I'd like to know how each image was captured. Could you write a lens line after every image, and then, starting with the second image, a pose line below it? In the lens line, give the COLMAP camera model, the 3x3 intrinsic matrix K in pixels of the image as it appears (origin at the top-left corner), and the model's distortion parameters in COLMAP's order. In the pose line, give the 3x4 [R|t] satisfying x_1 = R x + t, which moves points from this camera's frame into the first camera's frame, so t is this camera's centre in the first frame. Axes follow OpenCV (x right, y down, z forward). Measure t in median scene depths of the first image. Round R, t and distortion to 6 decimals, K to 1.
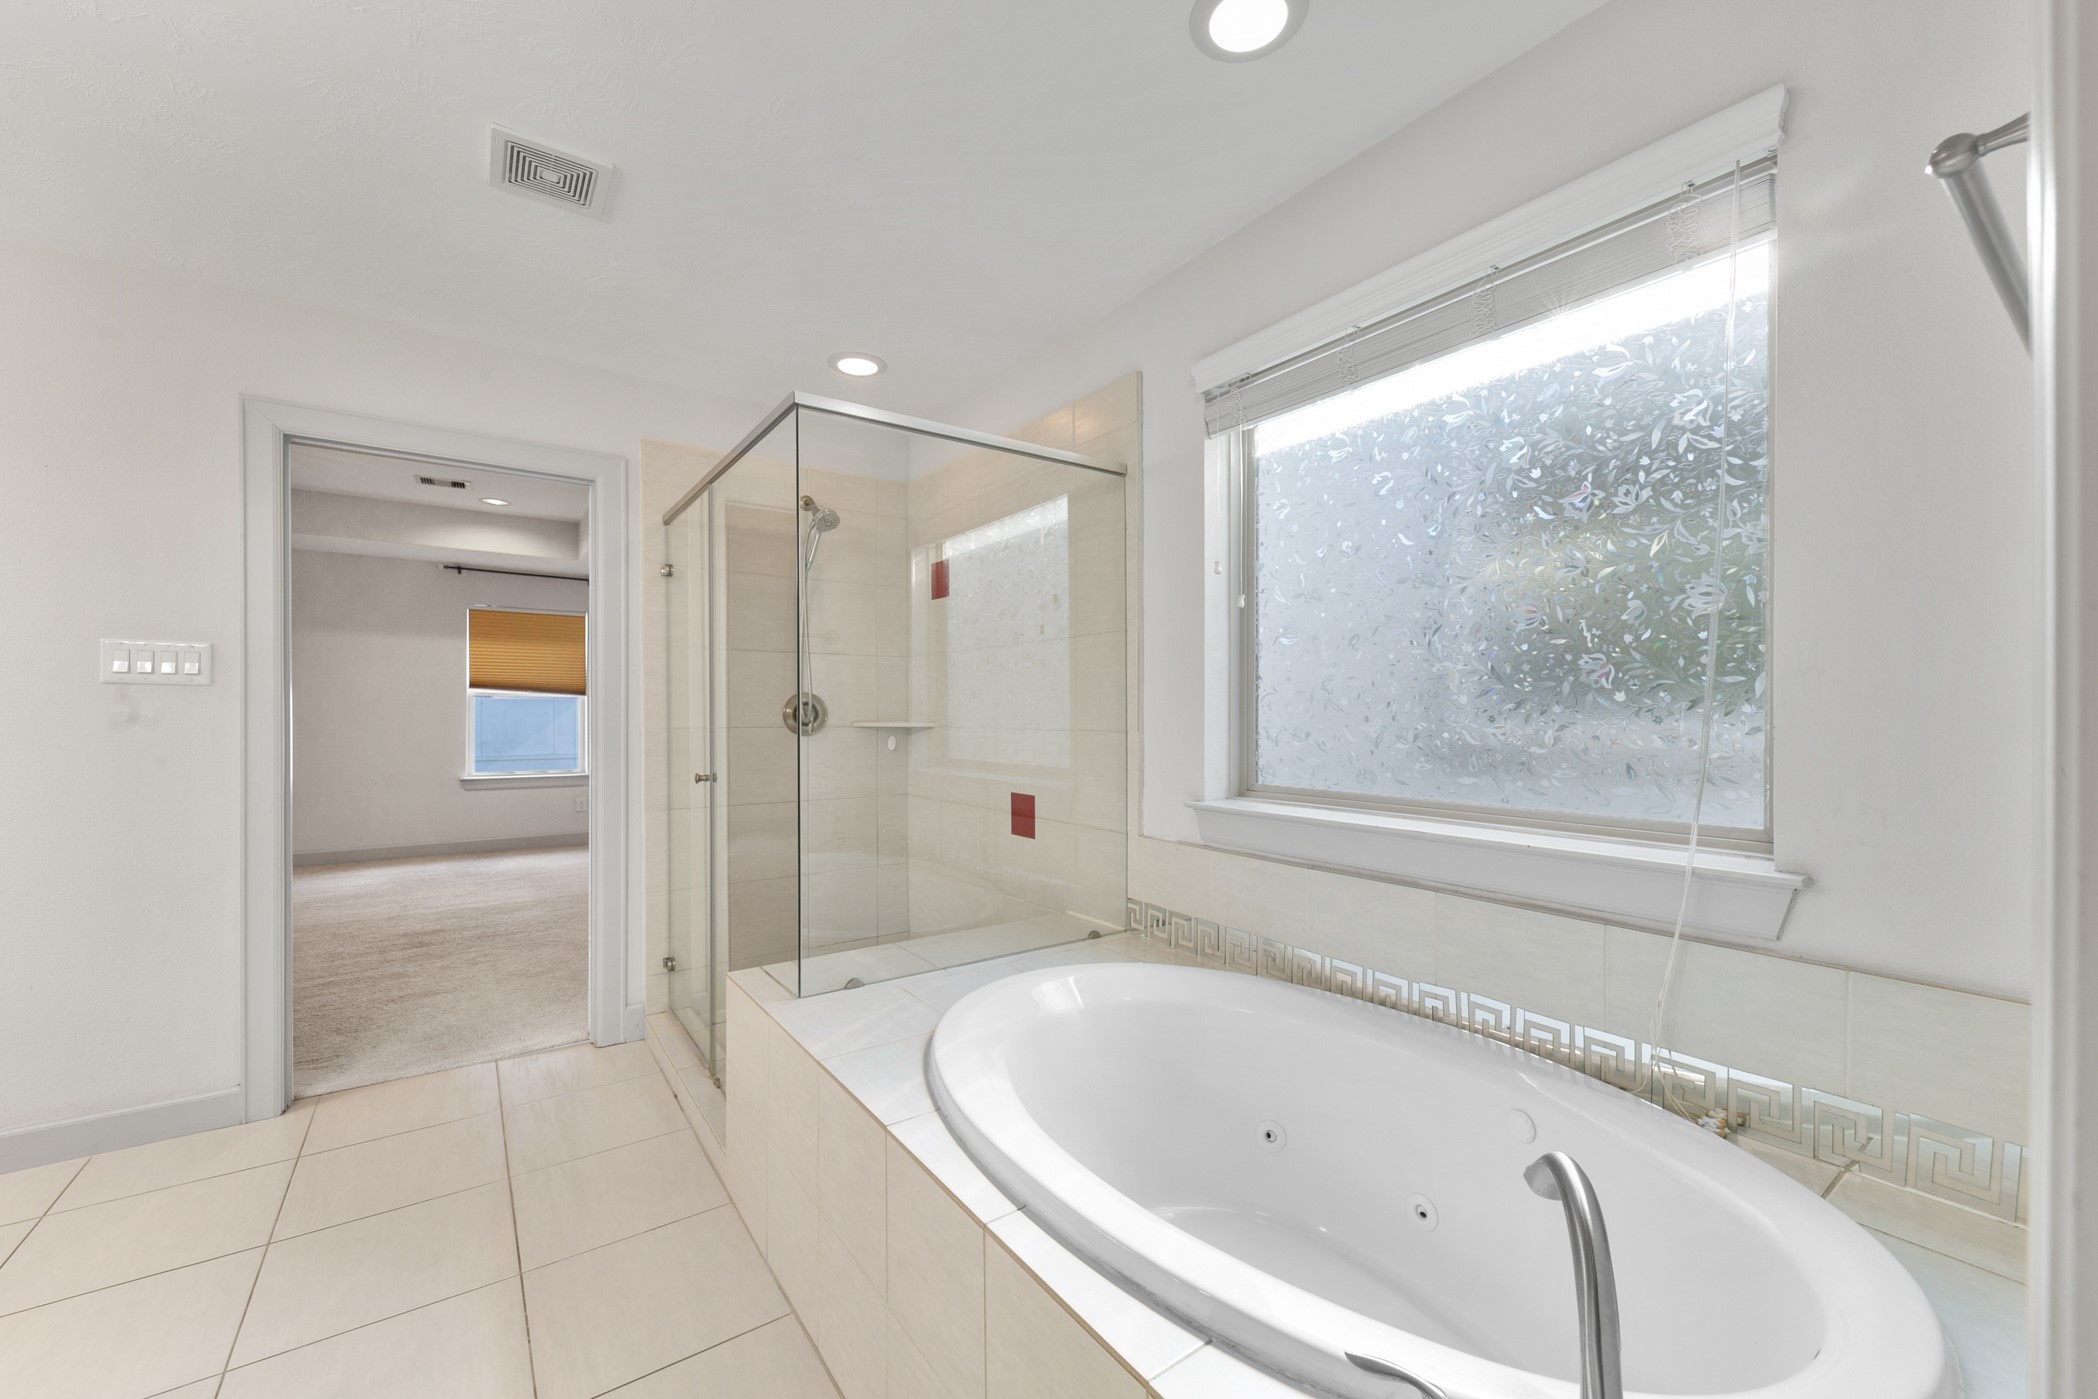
lens RADIAL K [[828.0, 0, 1055.0], [0, 828.0, 707.2], [0, 0, 1]] dist [-0.001668, -0.001406]
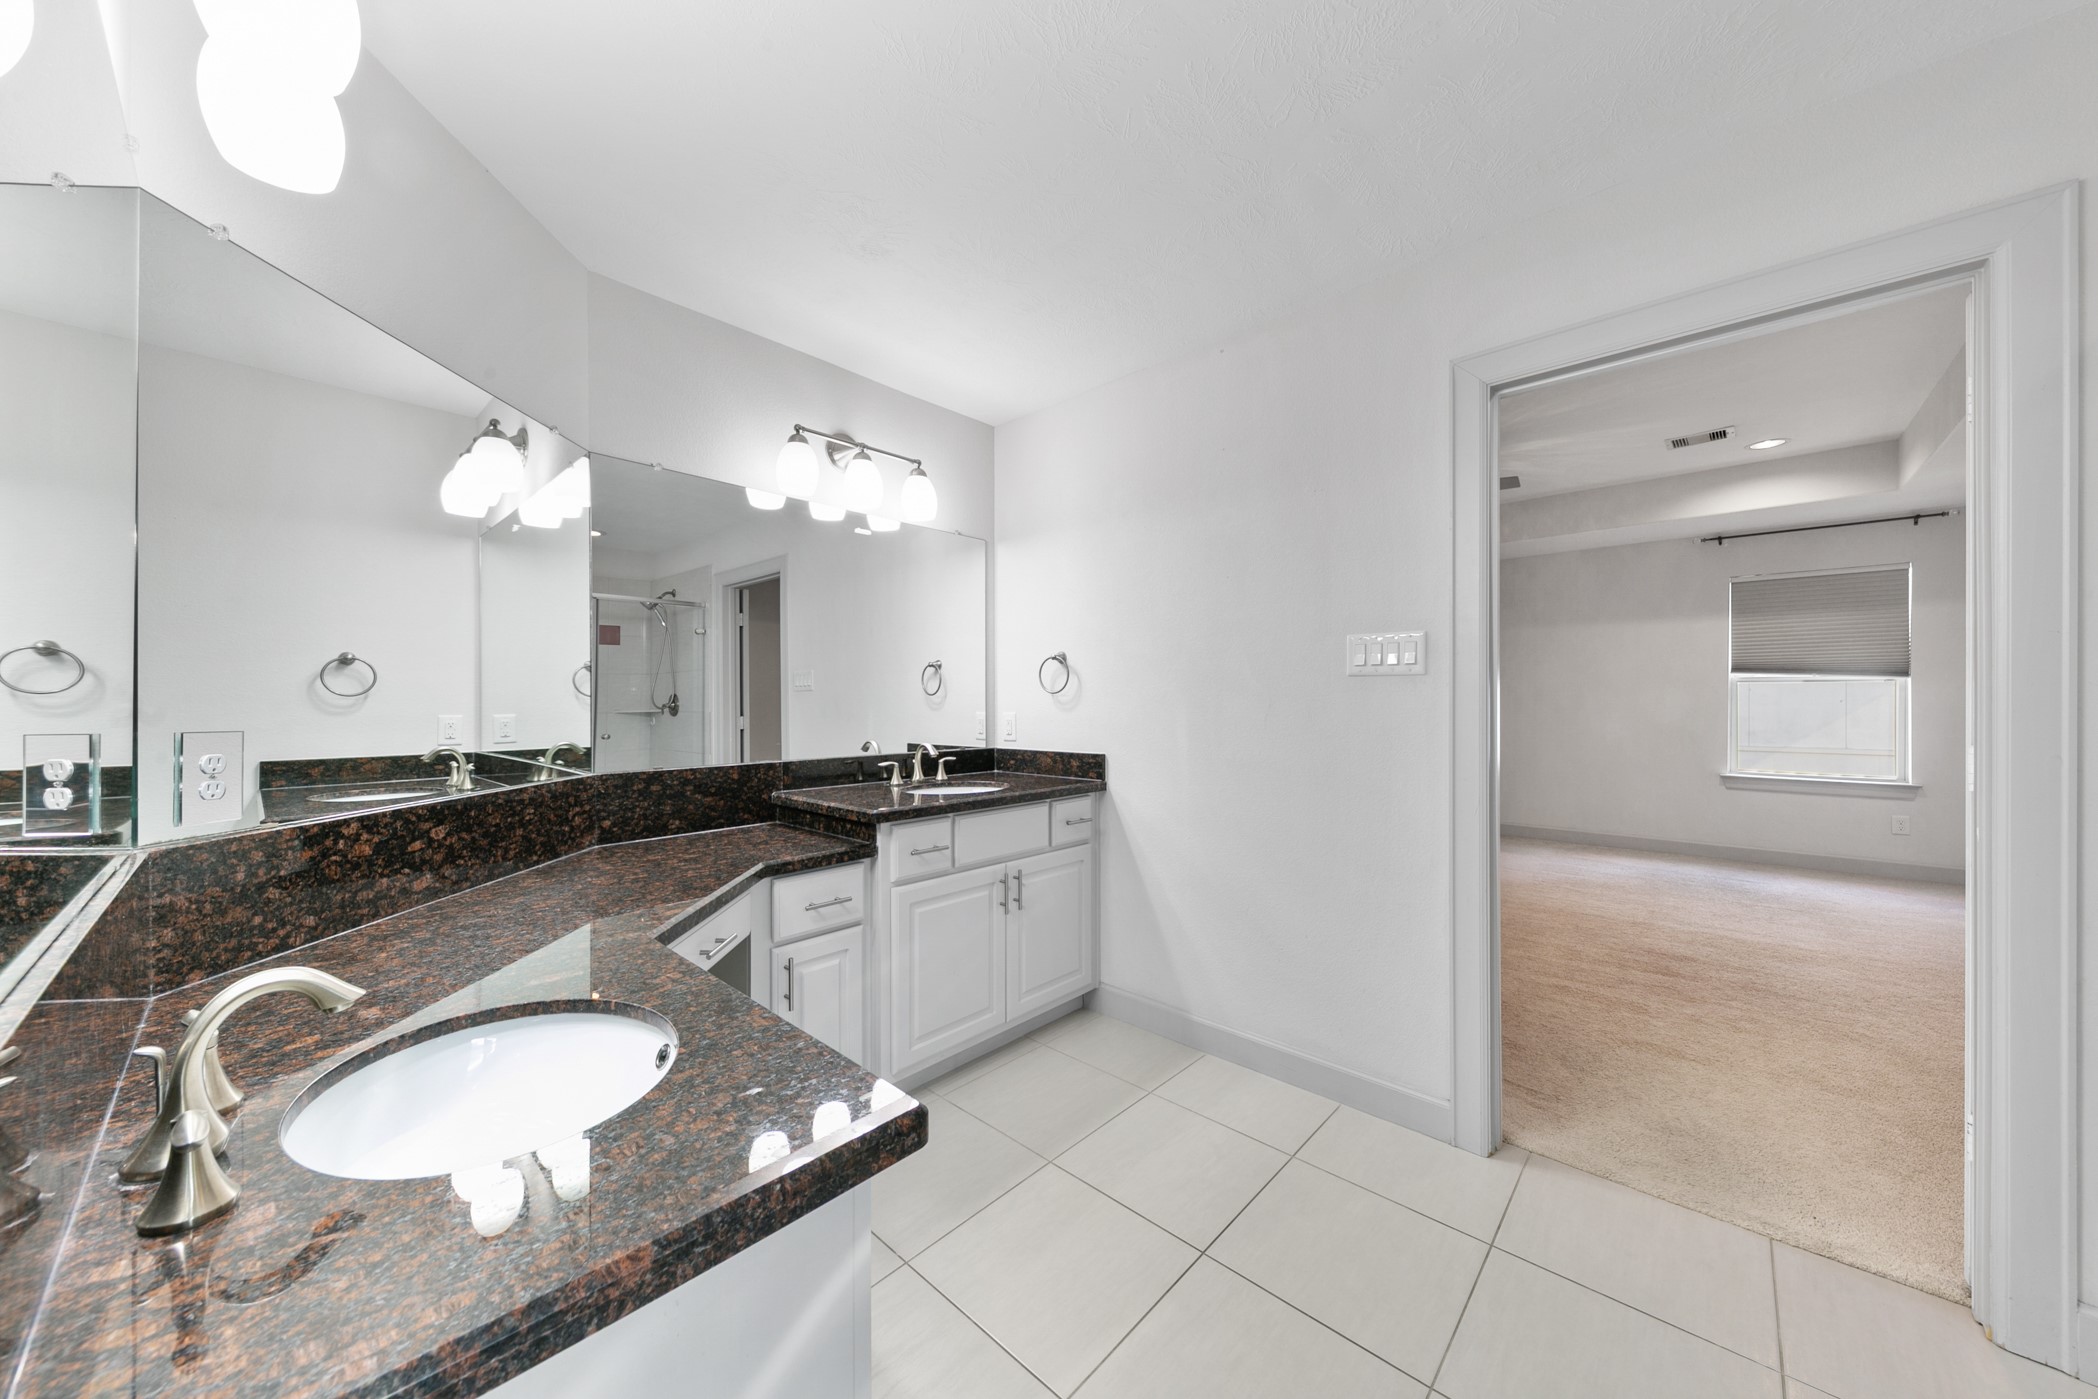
lens RADIAL K [[727.6, 0, 1057.2], [0, 727.6, 698.6], [0, 0, 1]] dist [0.008287, -0.002664]
pose [[0.204562, 0.002412, -0.978851, -0.179333], [0.005083, 0.999981, 0.003526, -0.002338], [0.978840, -0.005697, 0.204545, 0.263525]]
